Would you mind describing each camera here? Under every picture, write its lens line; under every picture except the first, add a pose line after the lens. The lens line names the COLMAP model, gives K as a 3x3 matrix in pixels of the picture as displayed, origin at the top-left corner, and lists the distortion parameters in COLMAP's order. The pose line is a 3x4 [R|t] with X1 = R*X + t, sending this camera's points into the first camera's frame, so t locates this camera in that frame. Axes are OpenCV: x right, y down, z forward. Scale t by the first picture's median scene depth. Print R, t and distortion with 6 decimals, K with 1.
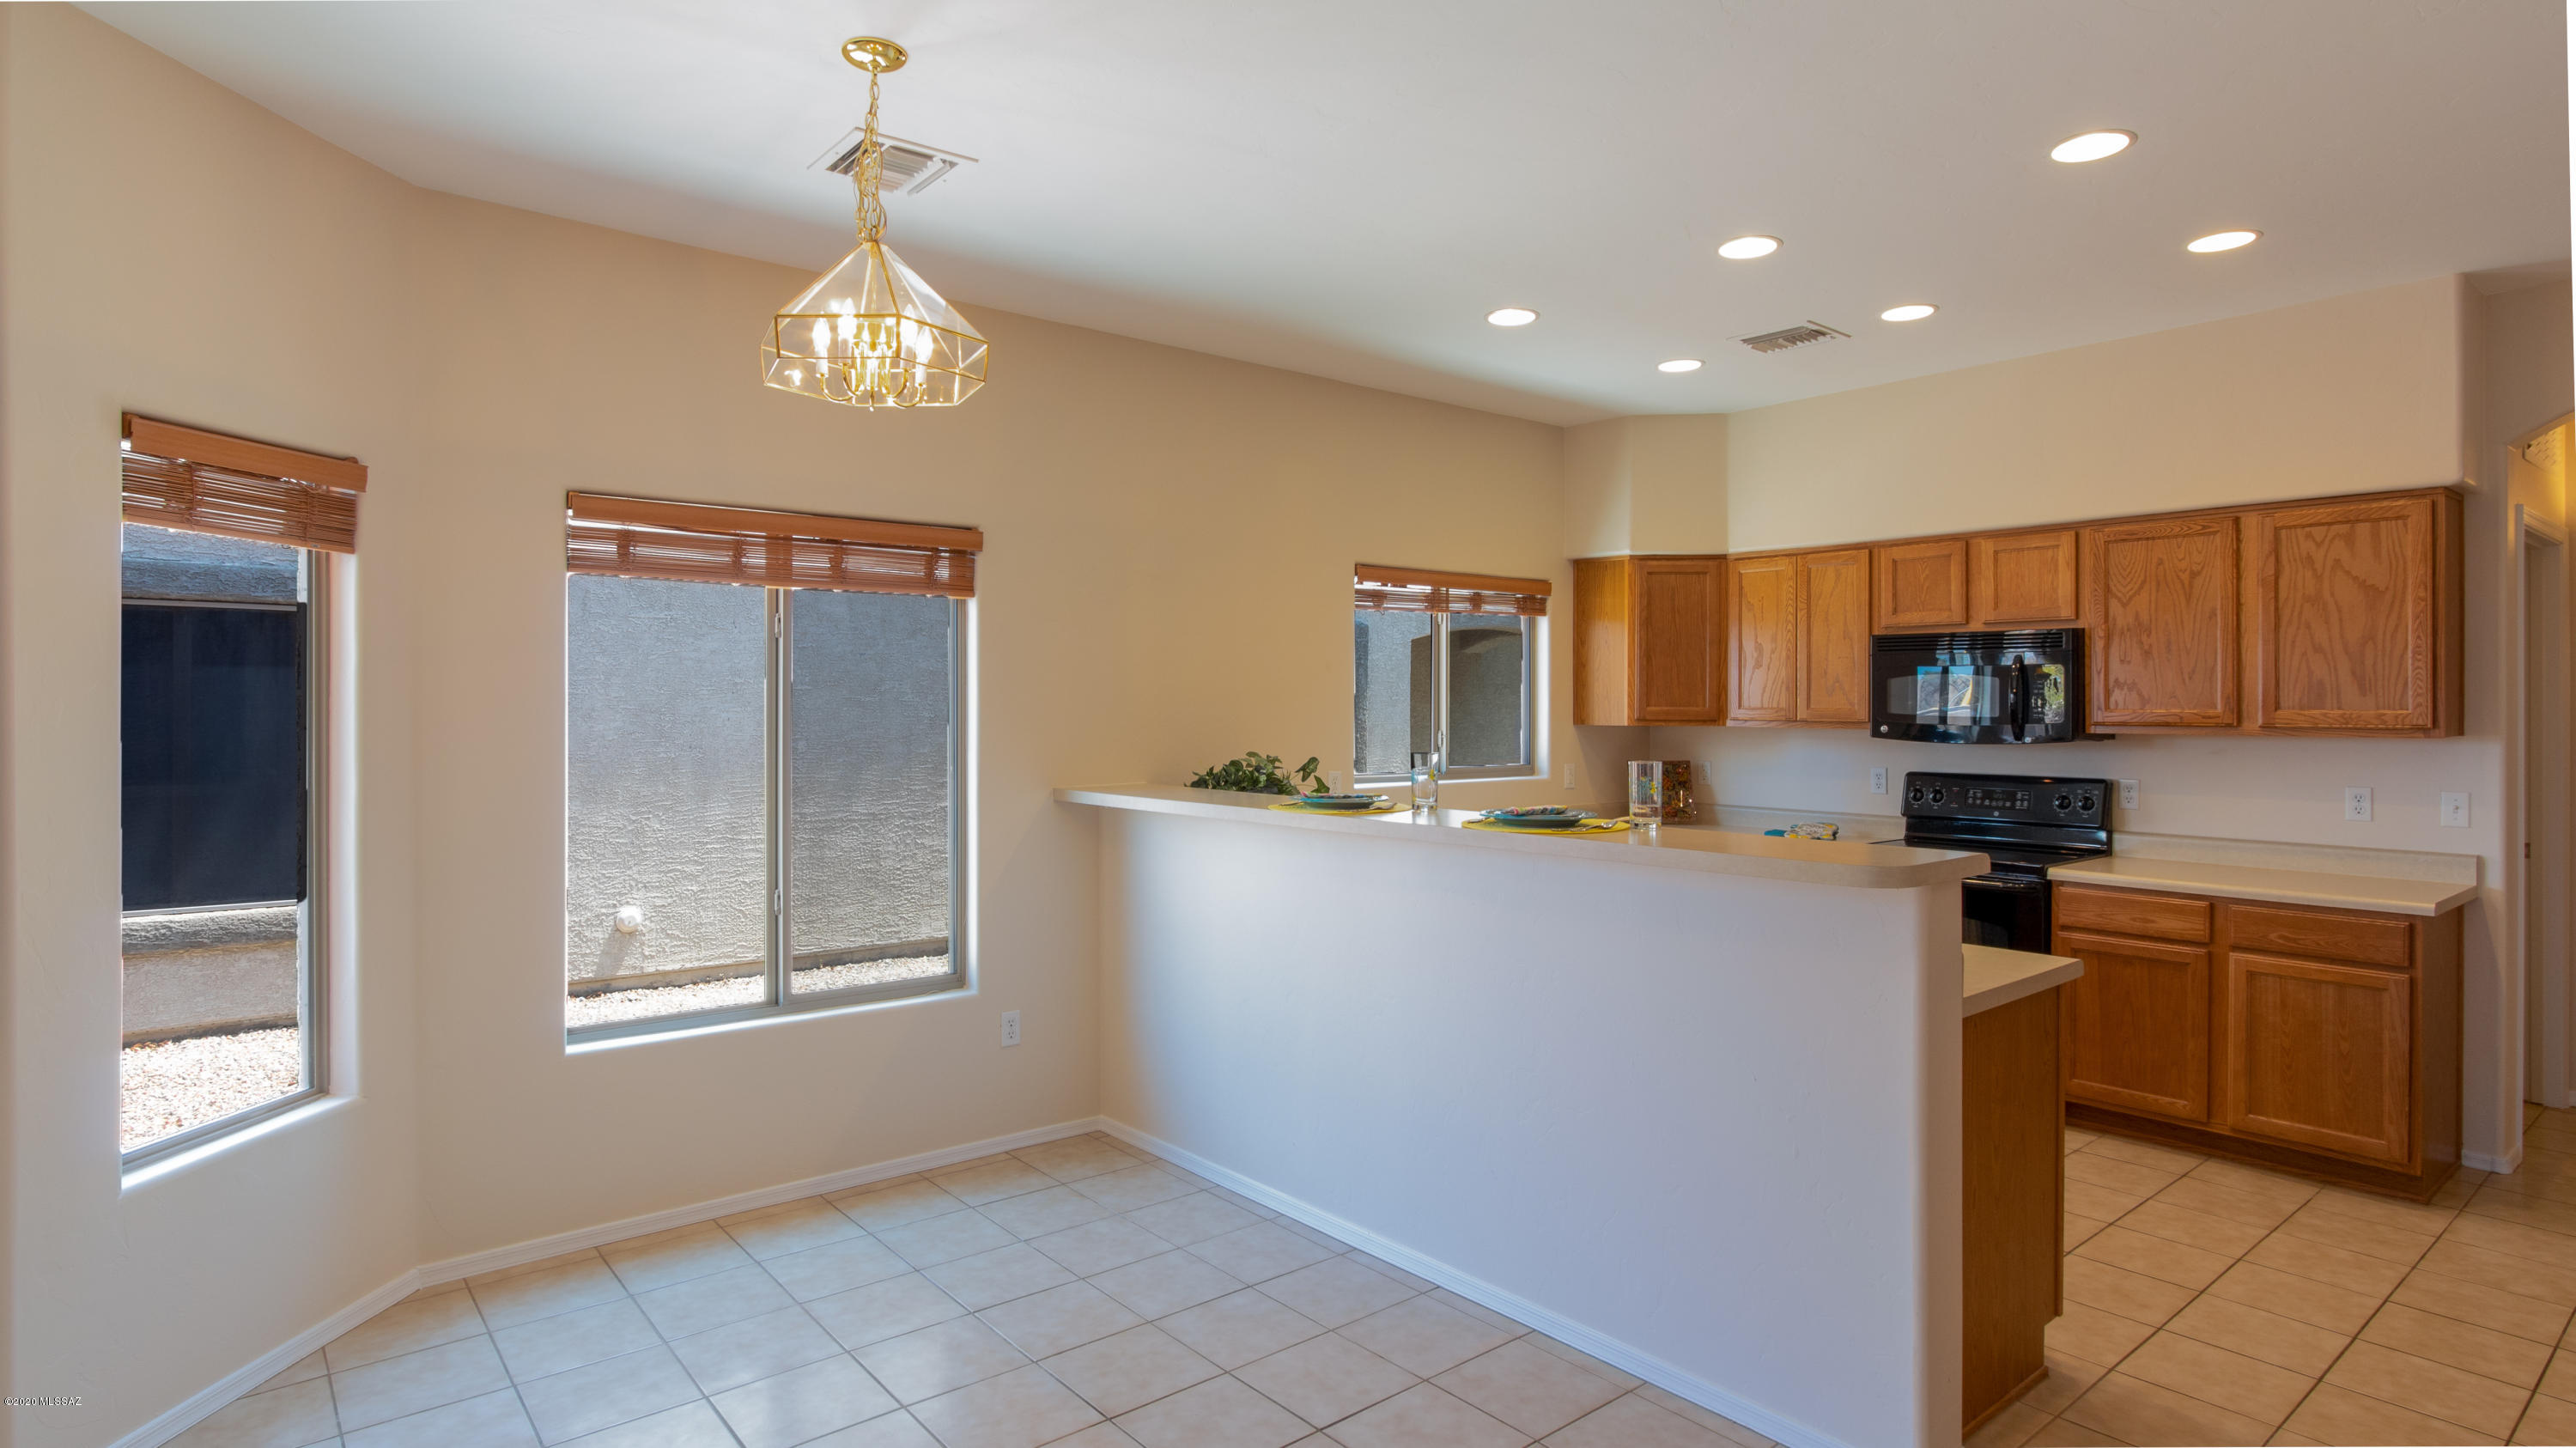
lens RADIAL K [[1337.1, 0, 1284.1], [0, 1337.1, 706.6], [0, 0, 1]] dist [-0.005036, 0.000288]
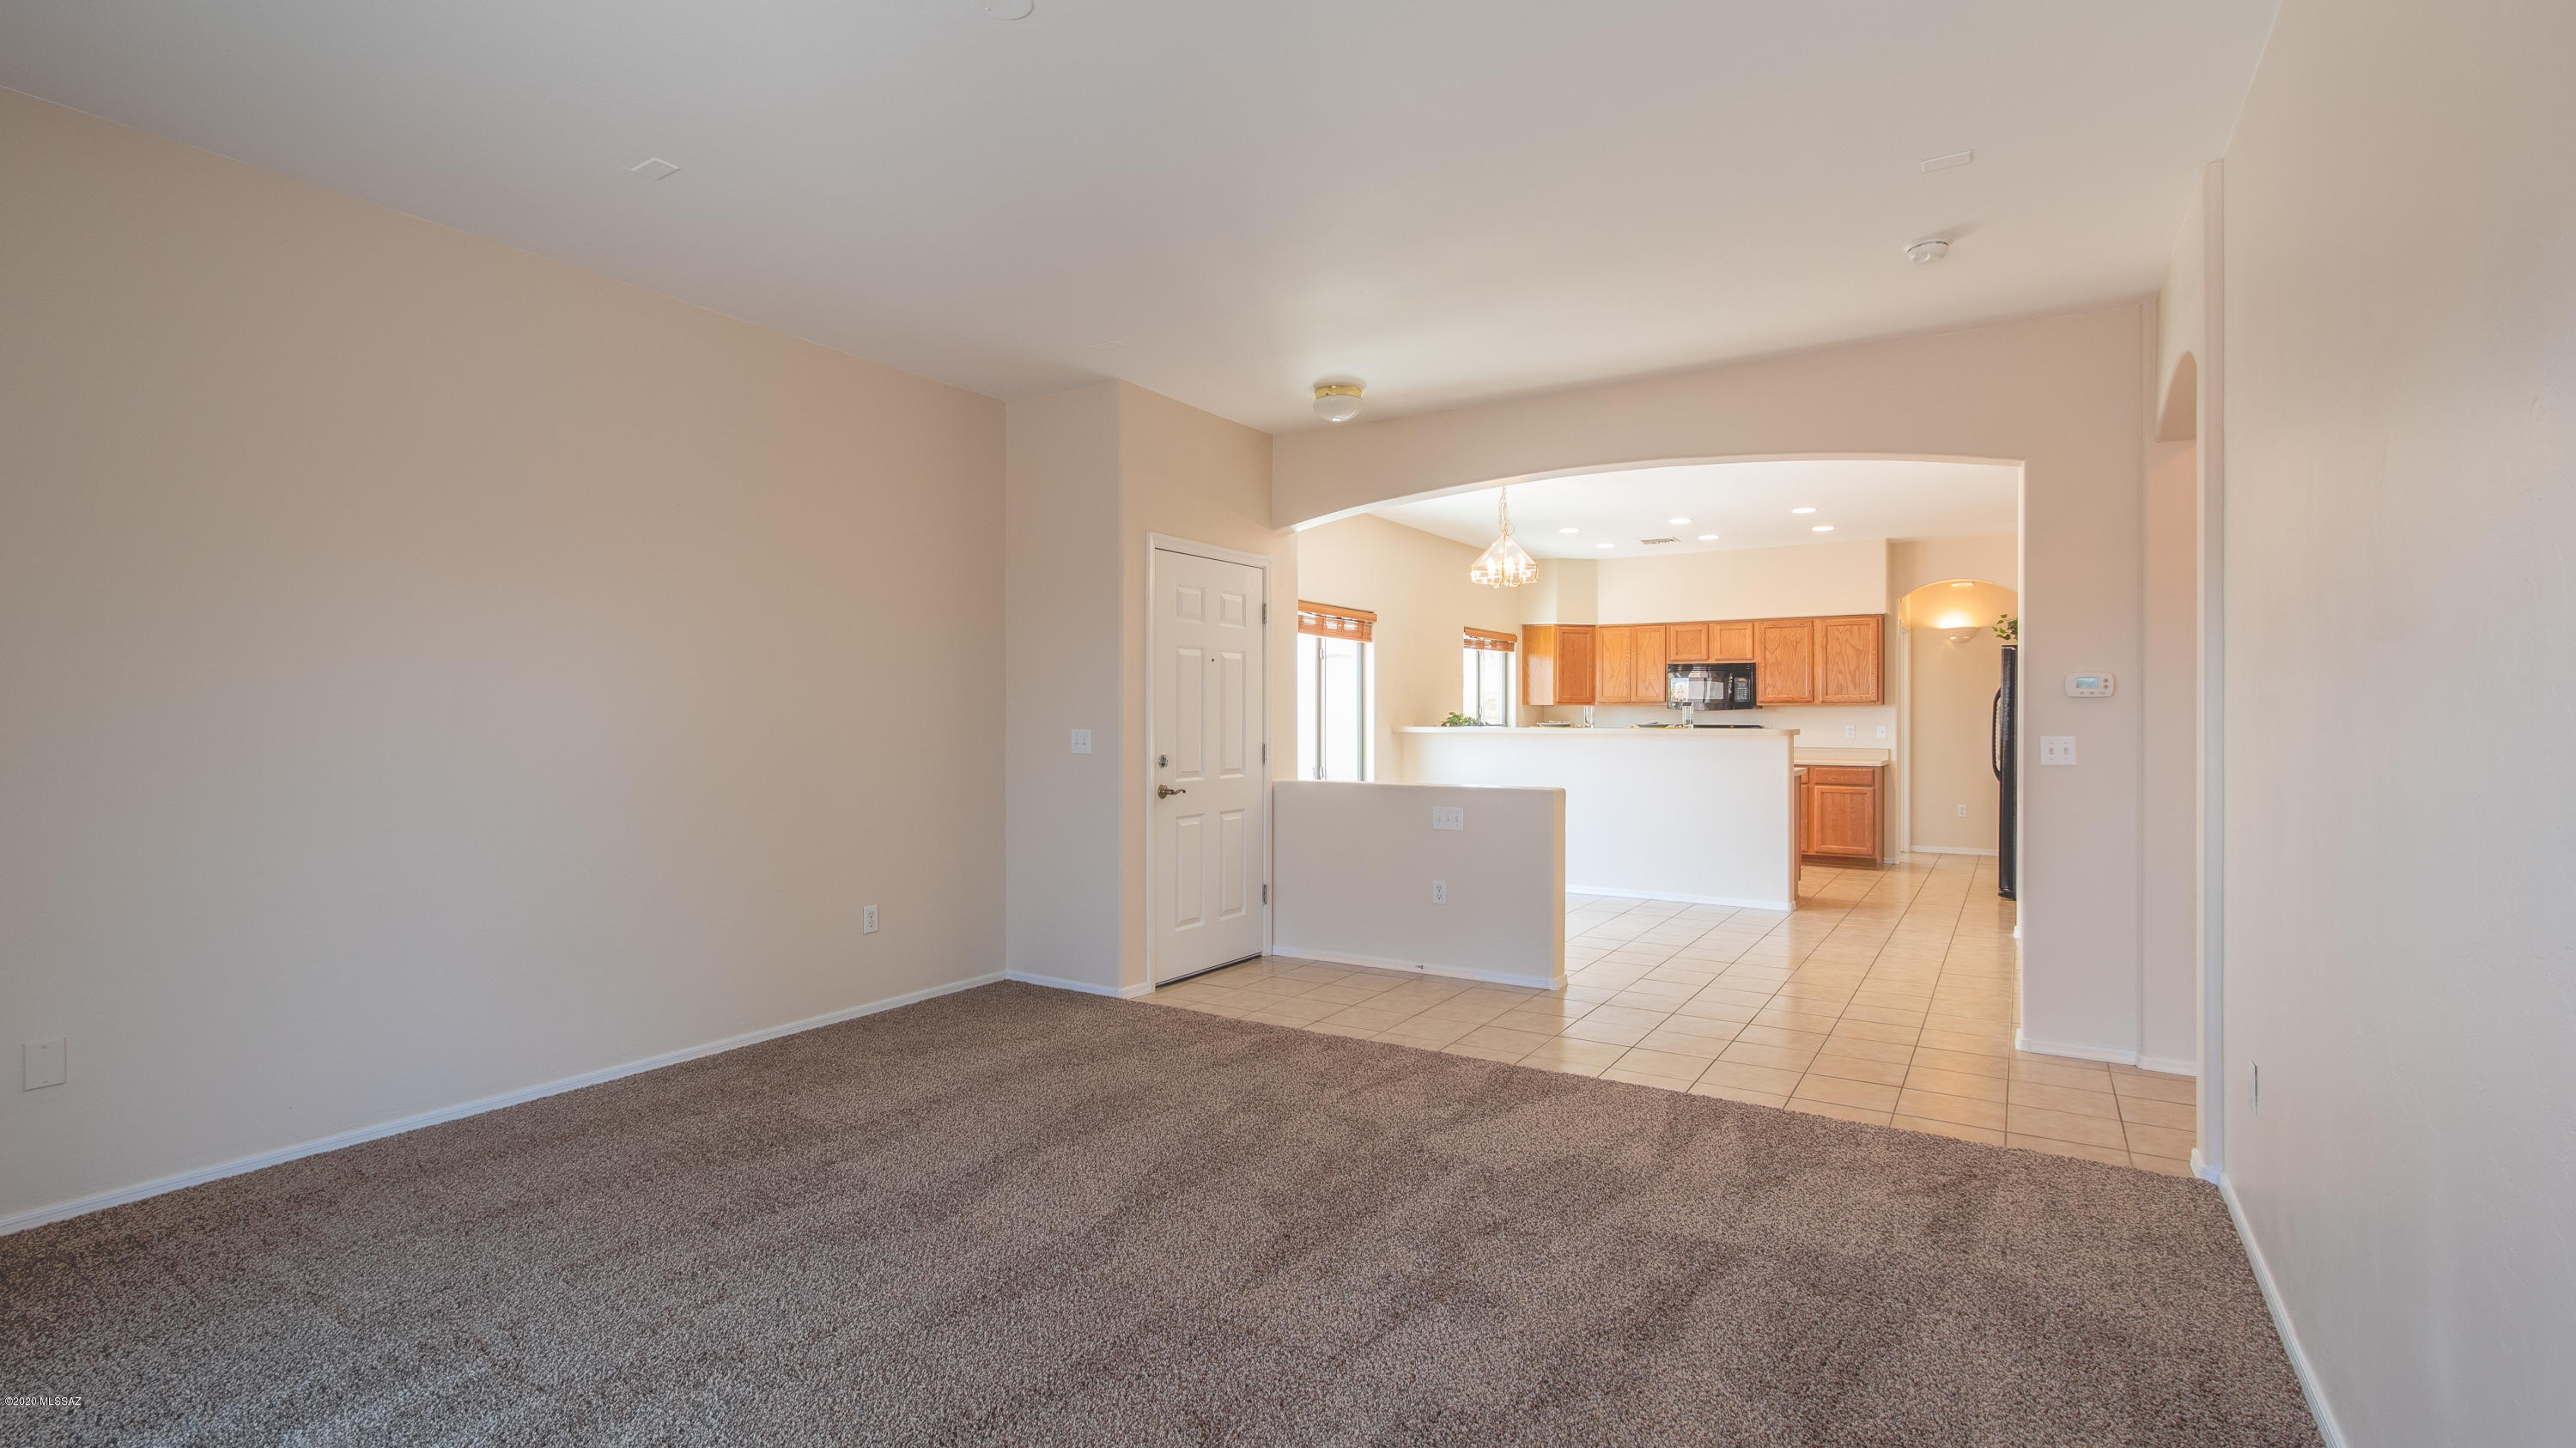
lens RADIAL K [[1187.6, 0, 1288.0], [0, 1187.6, 724.0], [0, 0, 1]] dist [-0.000025, 0.000544]
pose [[0.948676, -0.001447, 0.316246, -0.962828], [-0.000454, 0.999982, 0.005937, 0.043865], [-0.316249, -0.005776, 0.948659, -0.849233]]
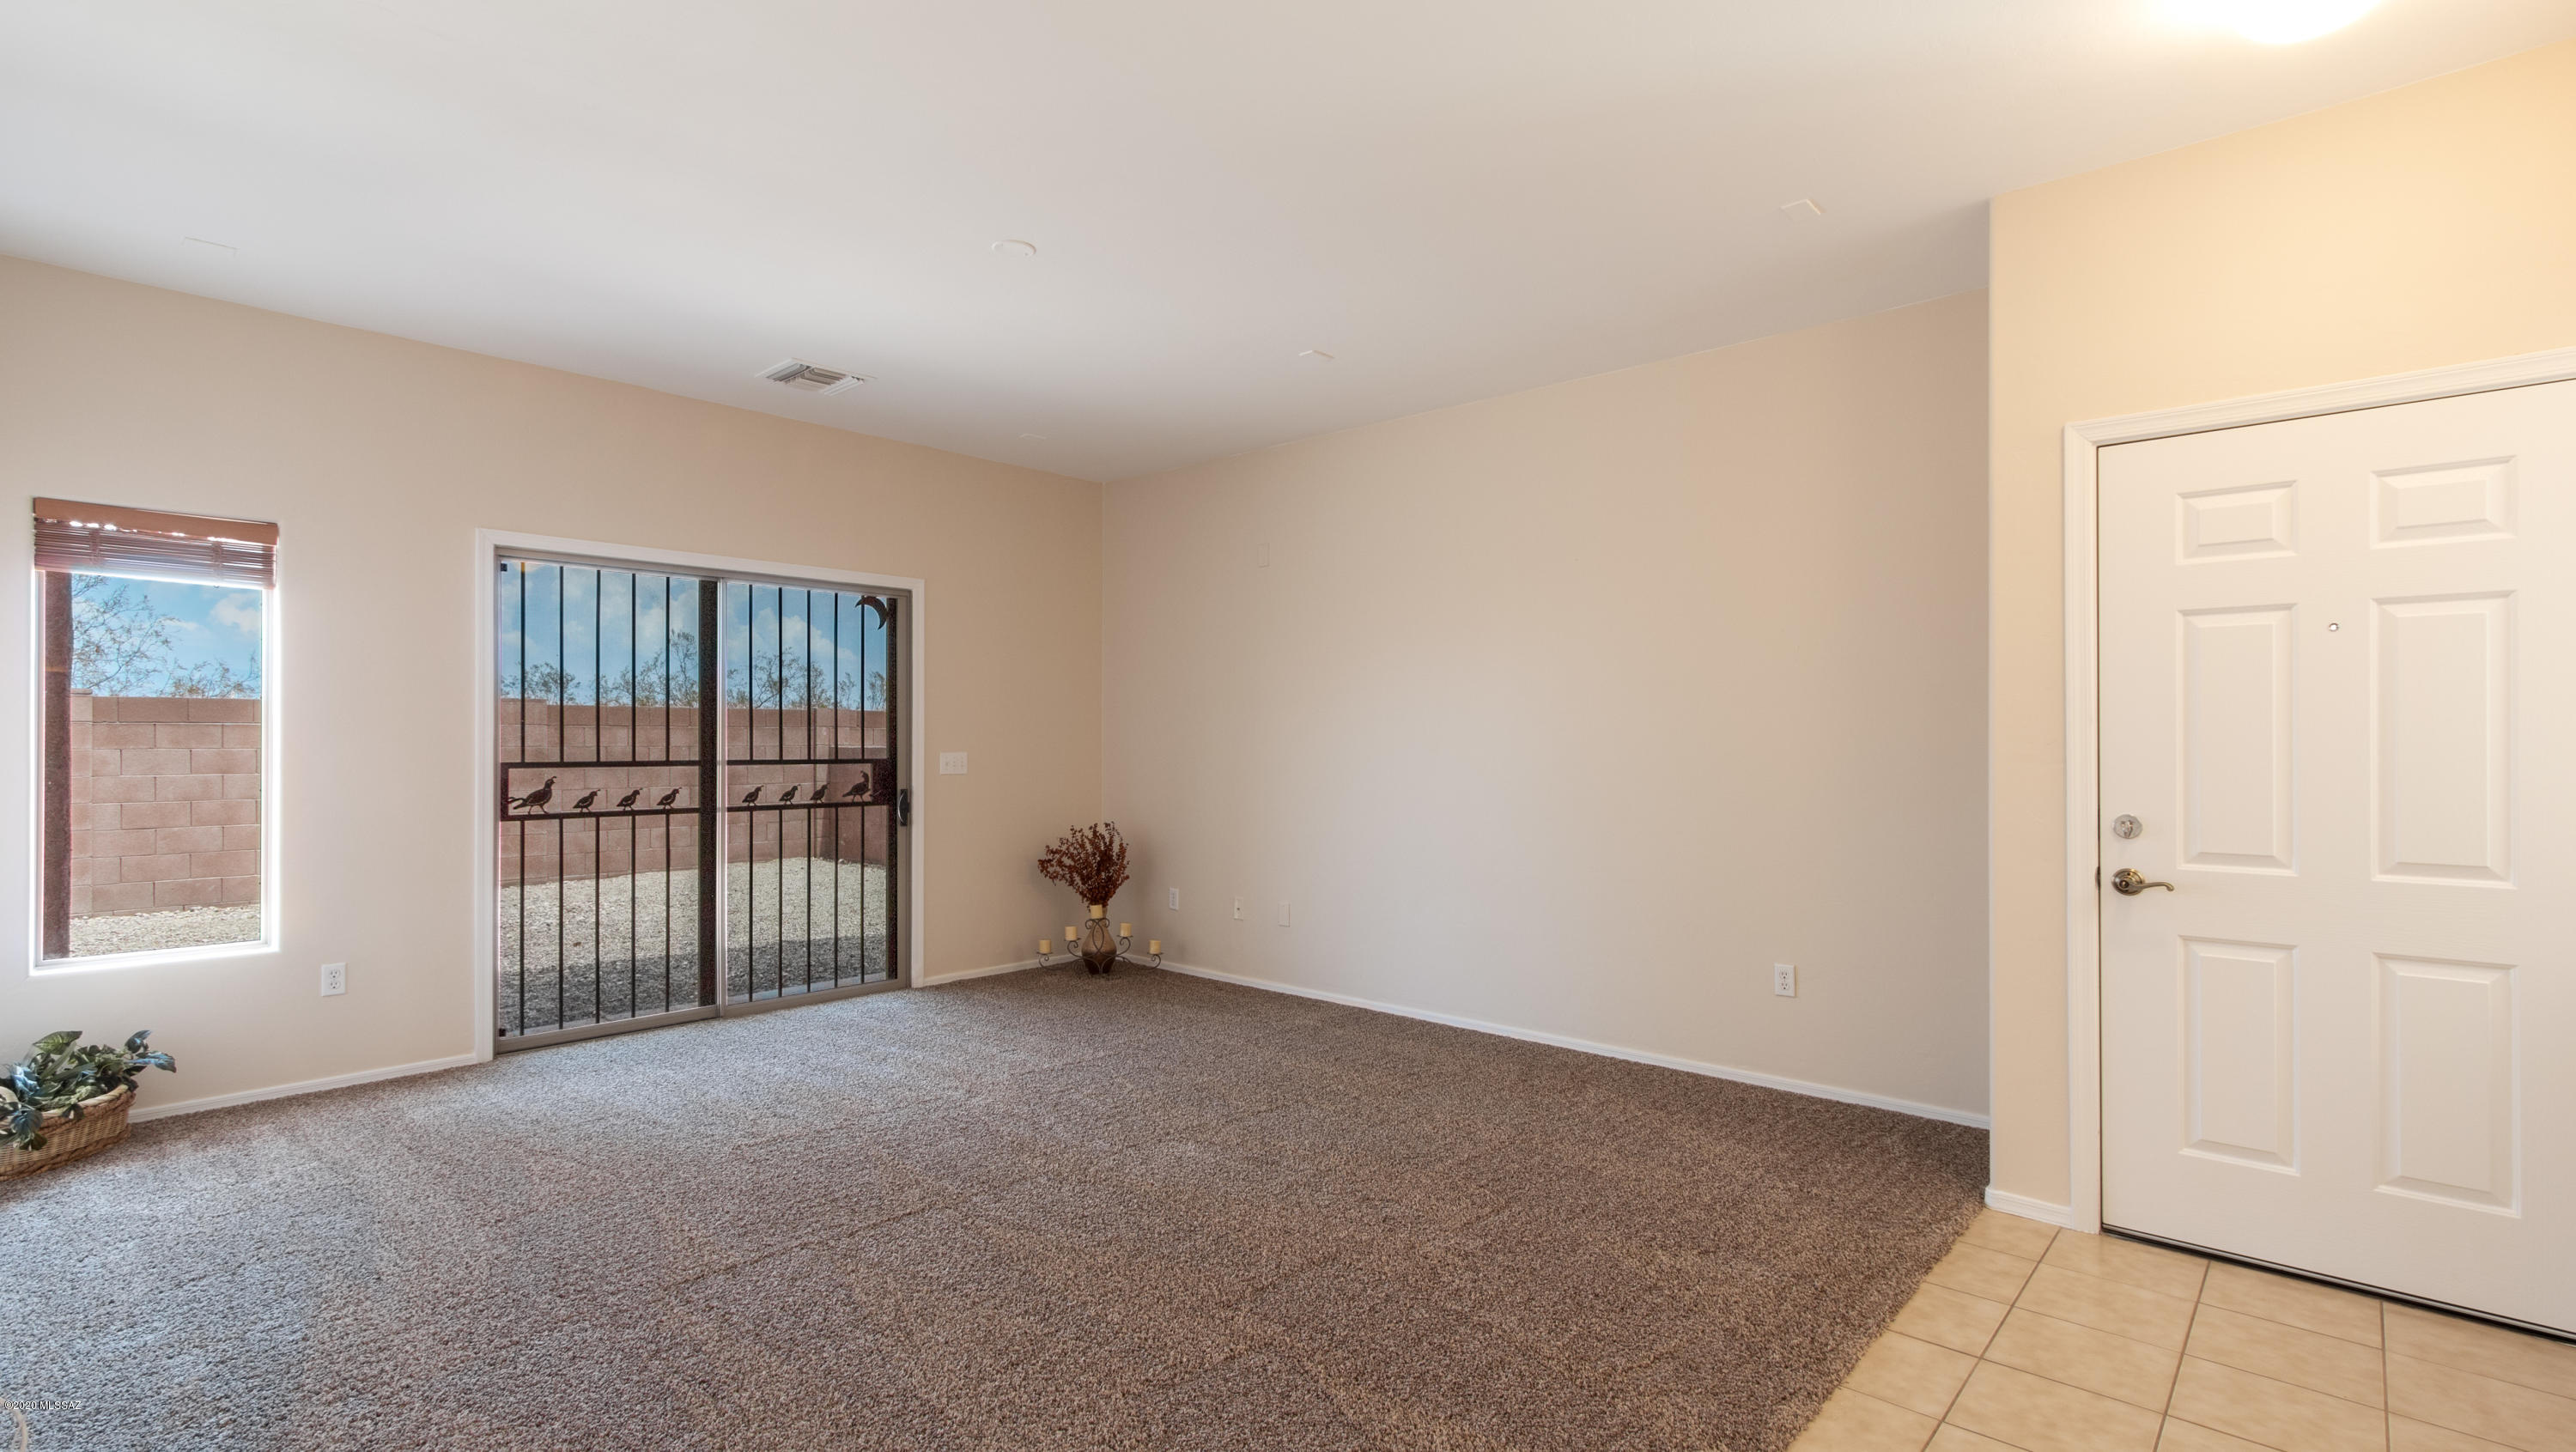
lens RADIAL K [[1187.5, 0, 1288.0], [0, 1187.5, 726.0], [0, 0, 1]] dist [-0.000025, 0.000544]
pose [[0.148897, -0.016534, -0.988714, -0.083919], [-0.001448, 0.999855, -0.016938, 0.044586], [0.988852, 0.003954, 0.148851, -0.204697]]
